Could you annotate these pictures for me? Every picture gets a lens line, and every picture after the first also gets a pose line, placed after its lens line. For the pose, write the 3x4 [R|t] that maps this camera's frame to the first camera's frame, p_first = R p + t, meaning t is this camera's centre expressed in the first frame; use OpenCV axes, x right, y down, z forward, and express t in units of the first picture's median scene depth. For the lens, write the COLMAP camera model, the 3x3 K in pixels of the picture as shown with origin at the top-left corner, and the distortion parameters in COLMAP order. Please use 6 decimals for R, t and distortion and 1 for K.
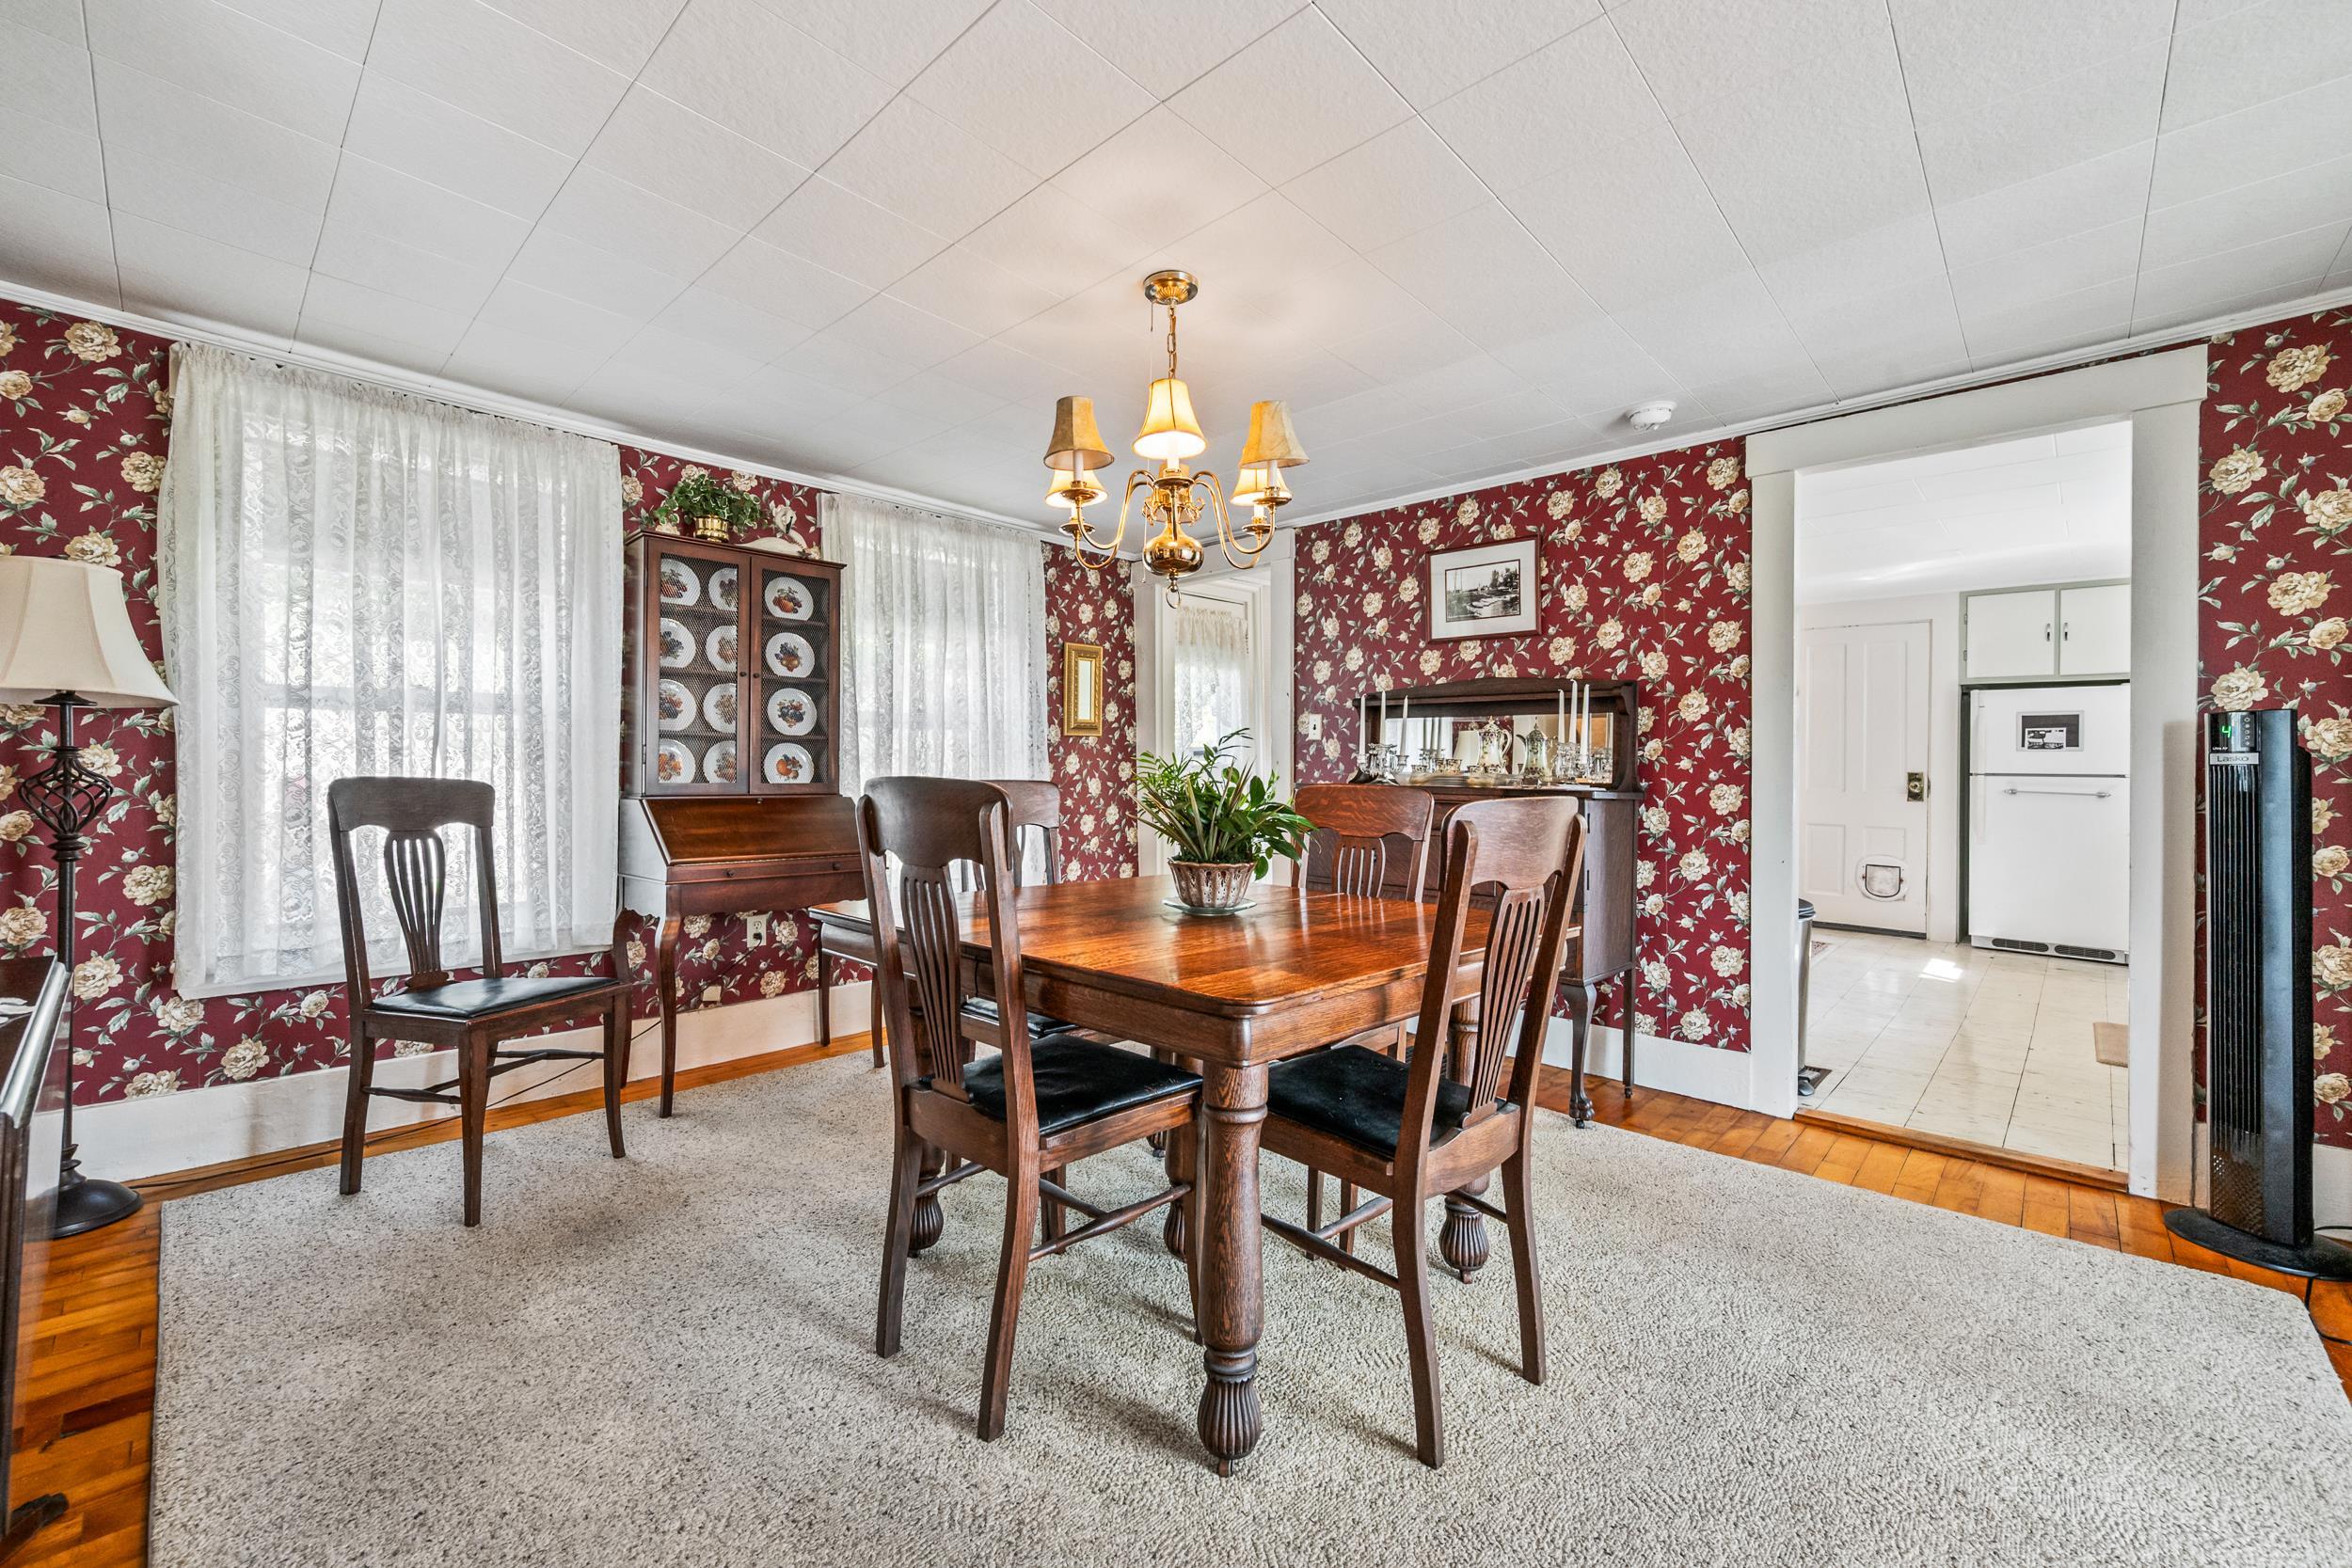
lens RADIAL K [[951.4, 0, 1216.6], [0, 951.4, 754.0], [0, 0, 1]] dist [0.000209, -0.000014]
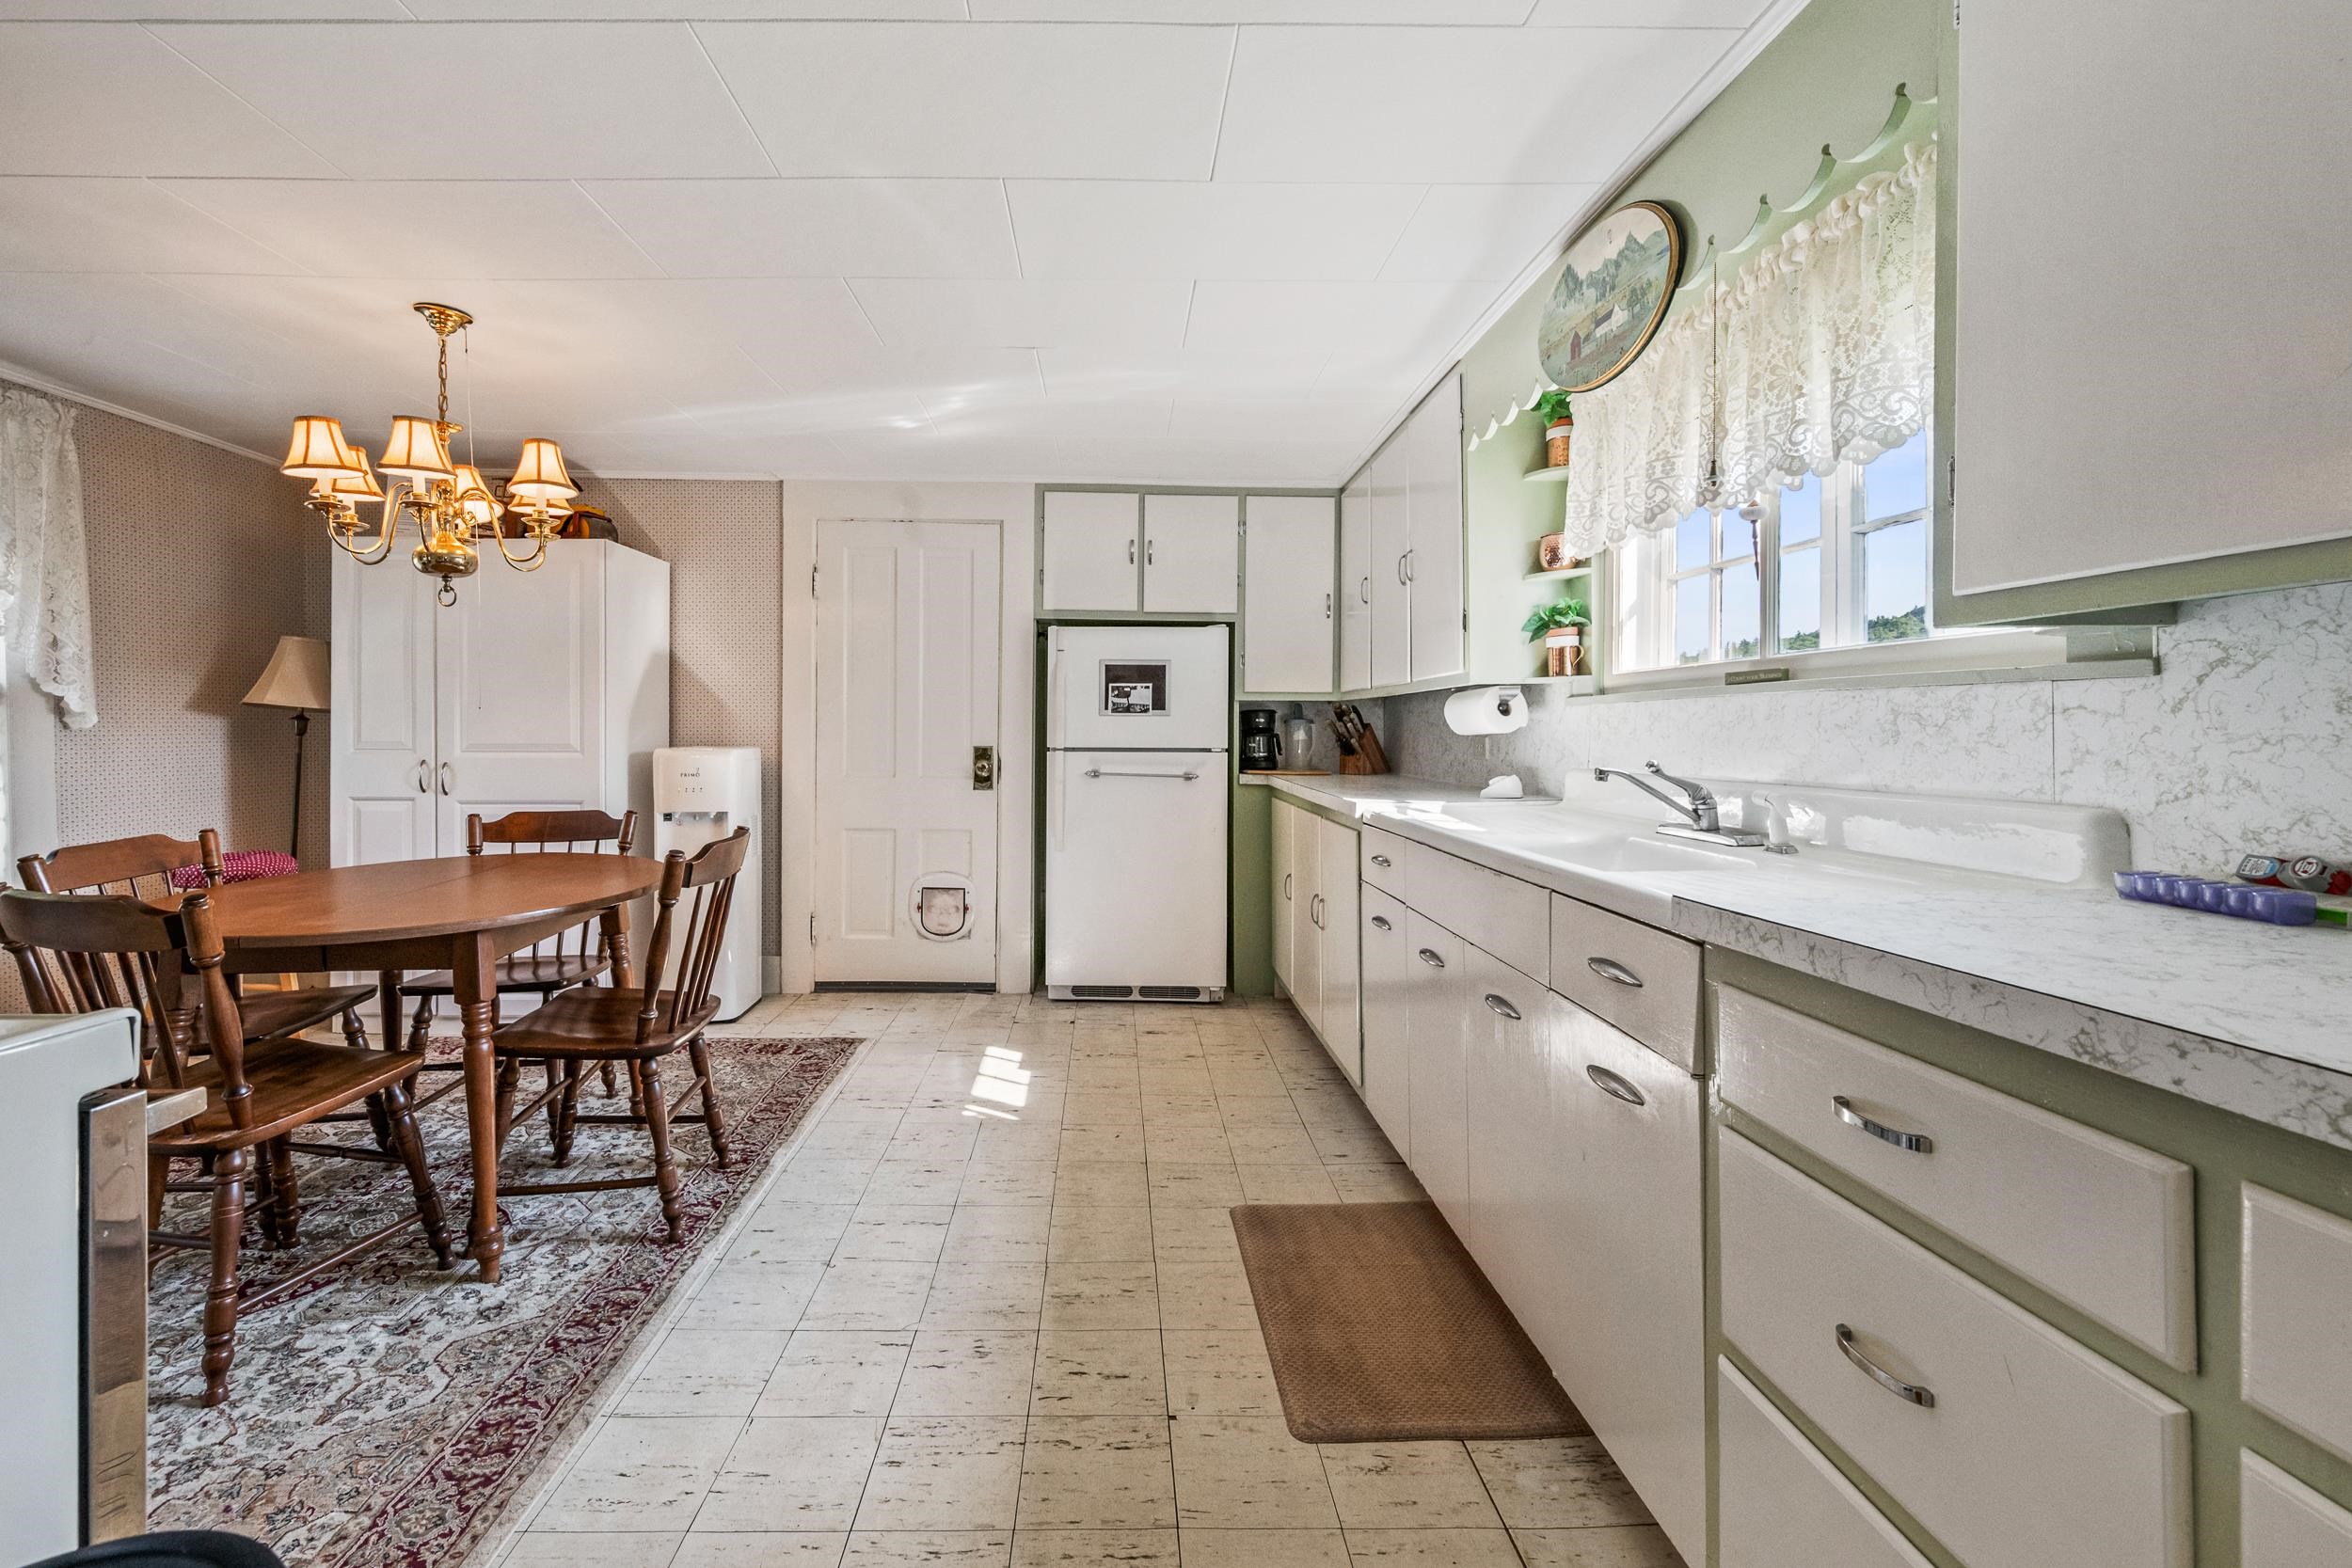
lens RADIAL K [[965.6, 0, 1112.7], [0, 965.6, 730.9], [0, 0, 1]] dist [0.000982, 0.000017]
pose [[0.734971, -0.002333, 0.678095, 0.369726], [-0.003016, 0.999973, 0.006710, 0.003428], [-0.678092, -0.006977, 0.734944, 0.475181]]
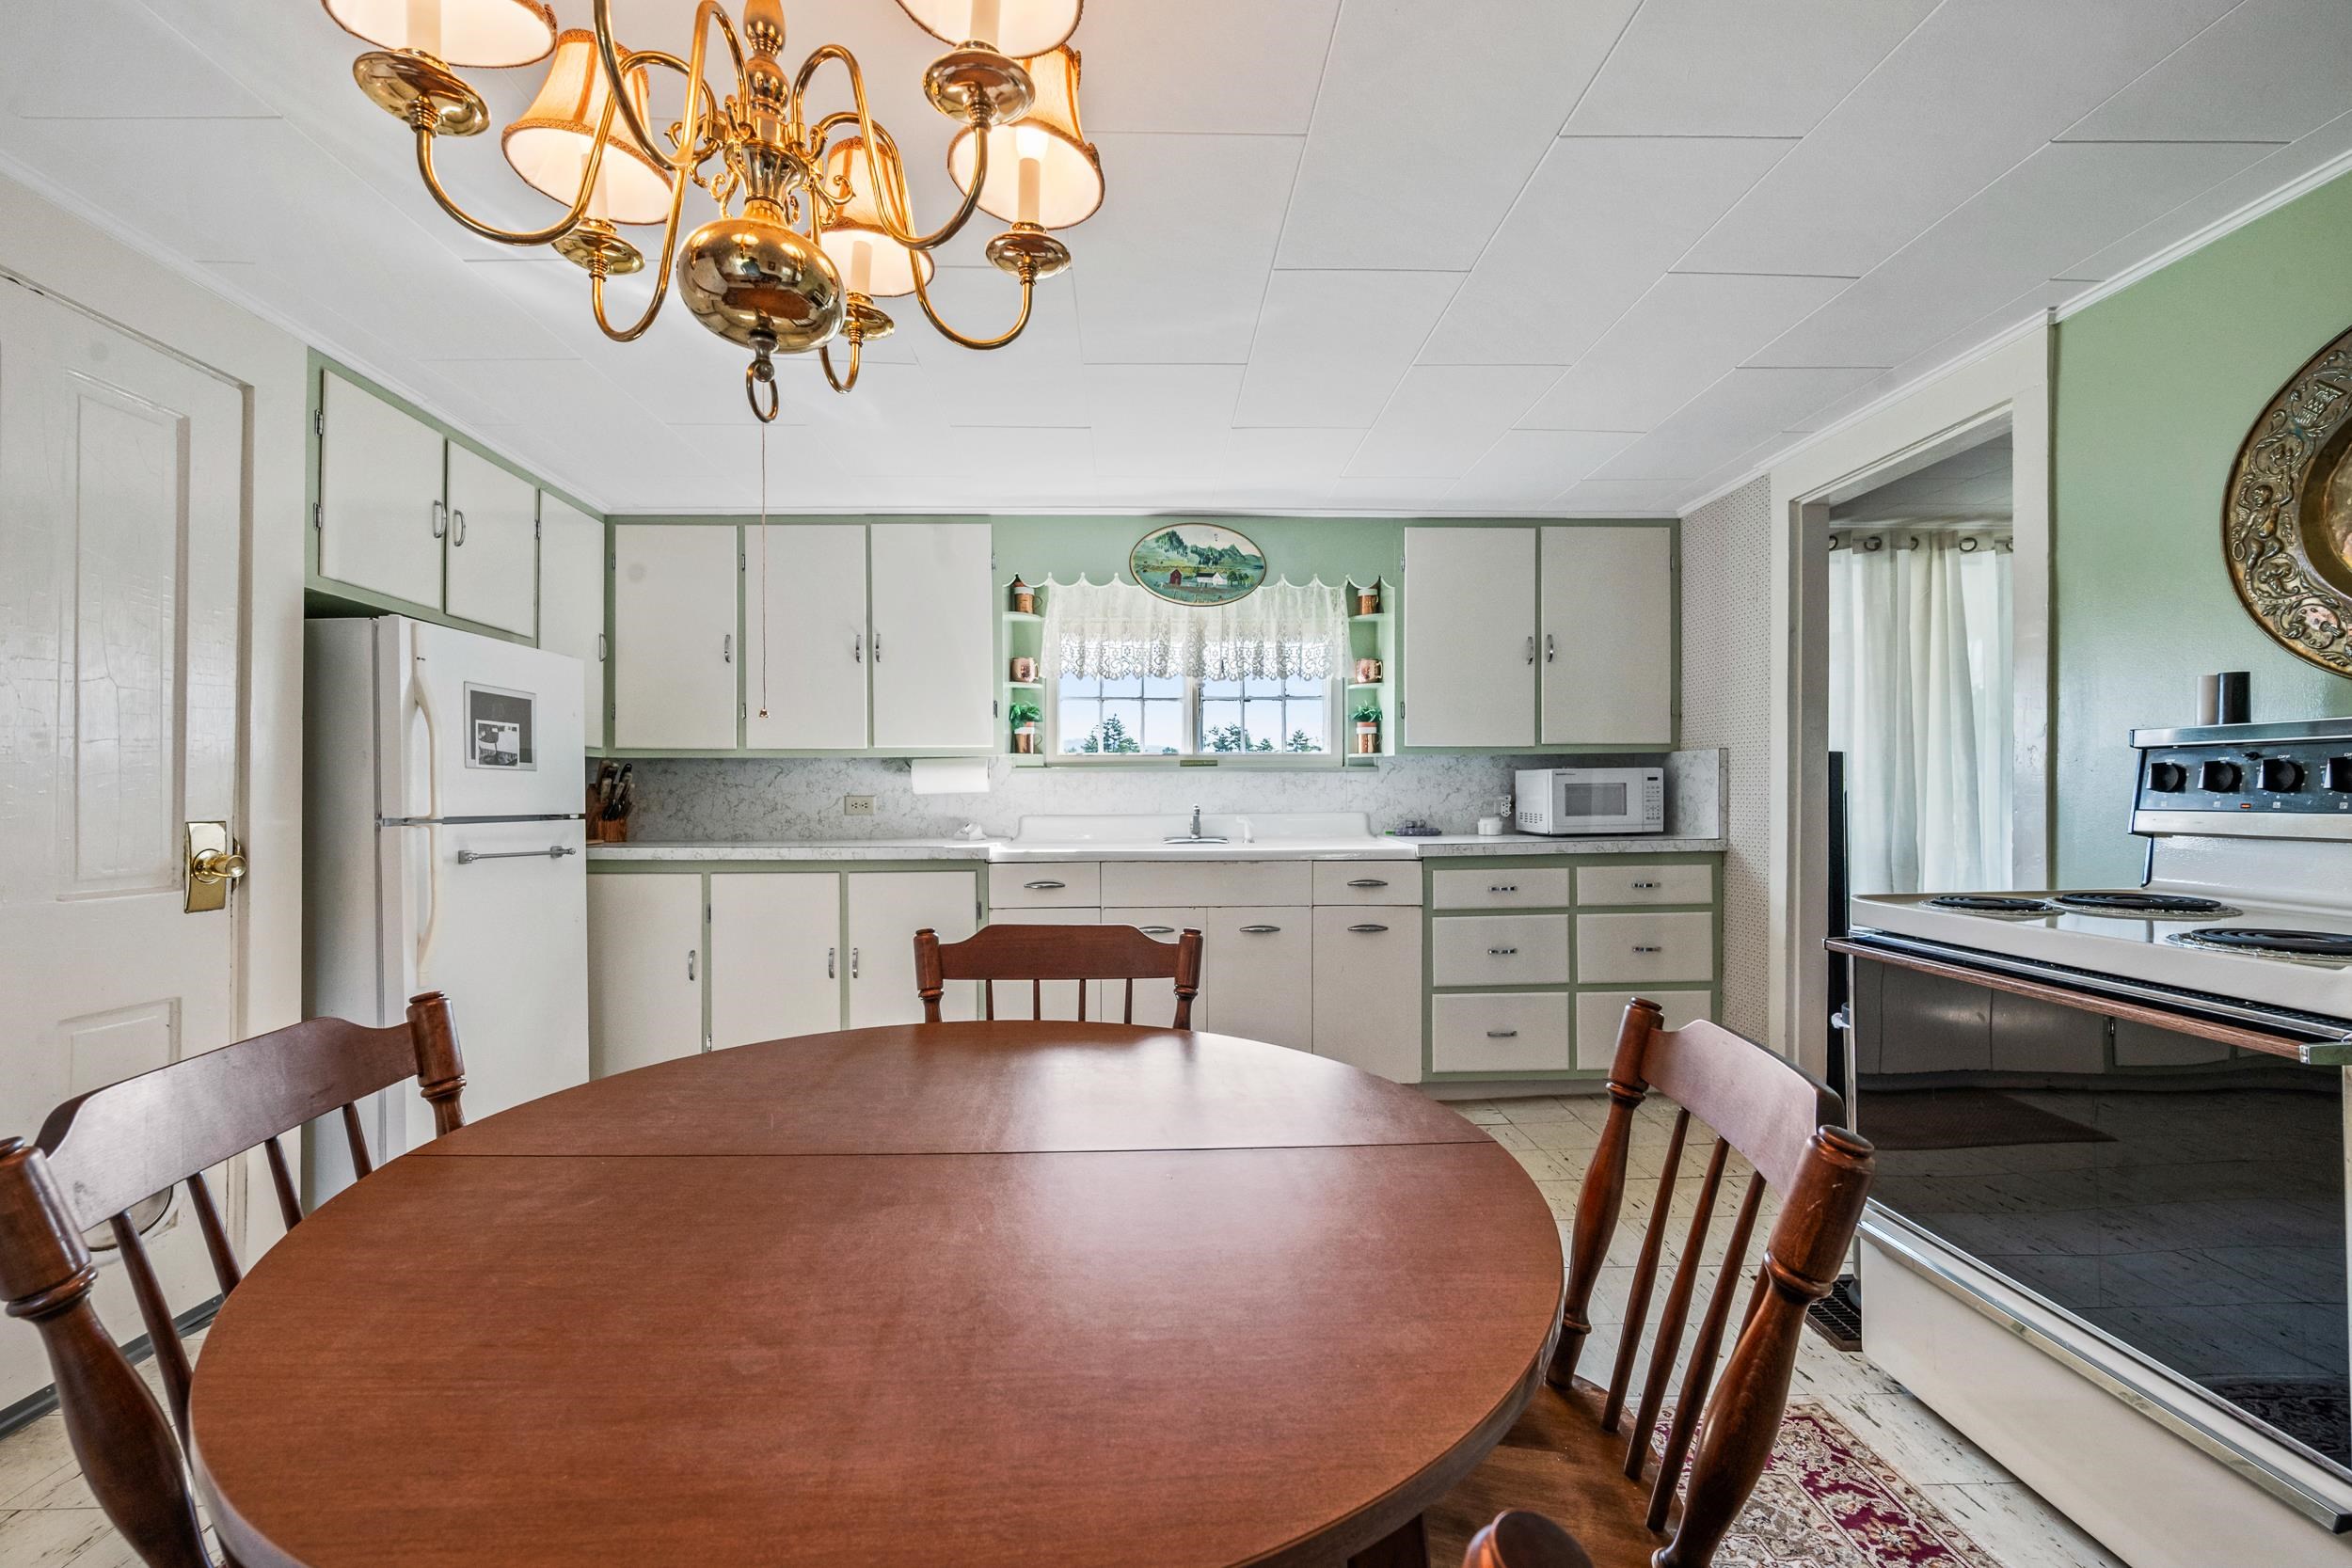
lens RADIAL K [[936.2, 0, 1154.0], [0, 936.2, 787.8], [0, 0, 1]] dist [-0.000666, -0.000105]
pose [[-0.691034, 0.007173, 0.722787, 0.293097], [-0.000429, 0.999947, -0.010334, 0.011224], [-0.722823, -0.007452, -0.690993, 1.075605]]
